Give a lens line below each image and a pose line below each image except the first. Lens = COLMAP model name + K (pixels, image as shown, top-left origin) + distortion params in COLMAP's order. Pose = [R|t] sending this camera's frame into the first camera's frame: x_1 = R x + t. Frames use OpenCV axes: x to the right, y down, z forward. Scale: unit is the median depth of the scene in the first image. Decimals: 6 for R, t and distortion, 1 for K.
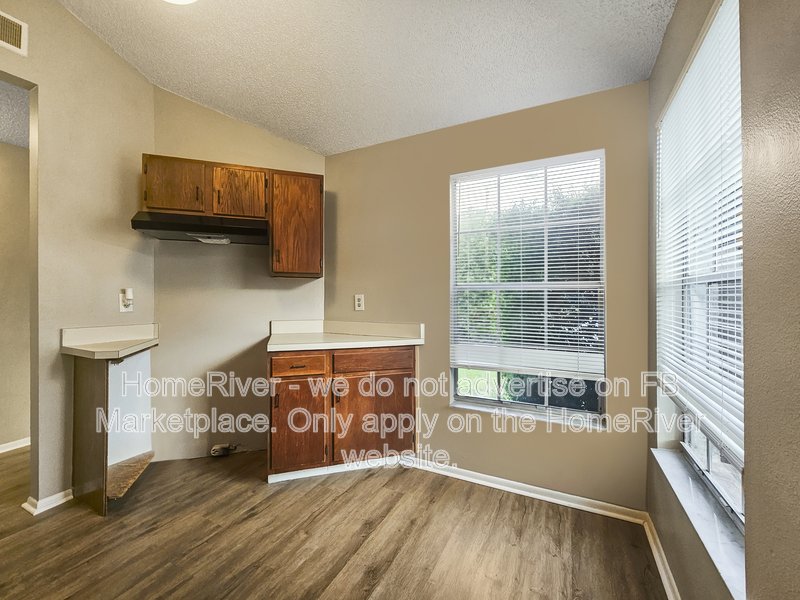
lens RADIAL K [[336.9, 0, 400.0], [0, 336.9, 300.0], [0, 0, 1]] dist [0.000035, 0.006405]
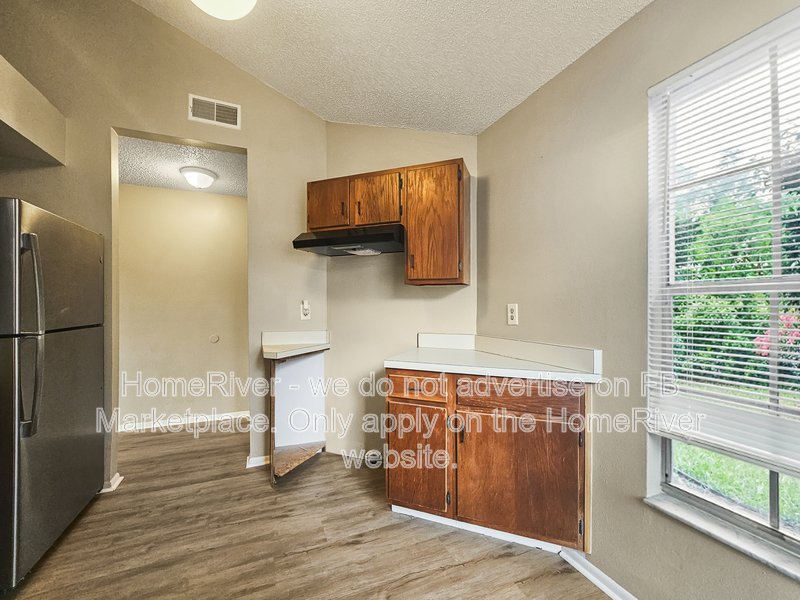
lens RADIAL K [[333.9, 0, 398.3], [0, 333.9, 311.1], [0, 0, 1]] dist [0.001830, 0.000199]
pose [[0.757900, 0.007839, -0.652323, 0.199391], [-0.003956, 0.999965, 0.007420, -0.005418], [0.652359, -0.003043, 0.757904, 0.310996]]
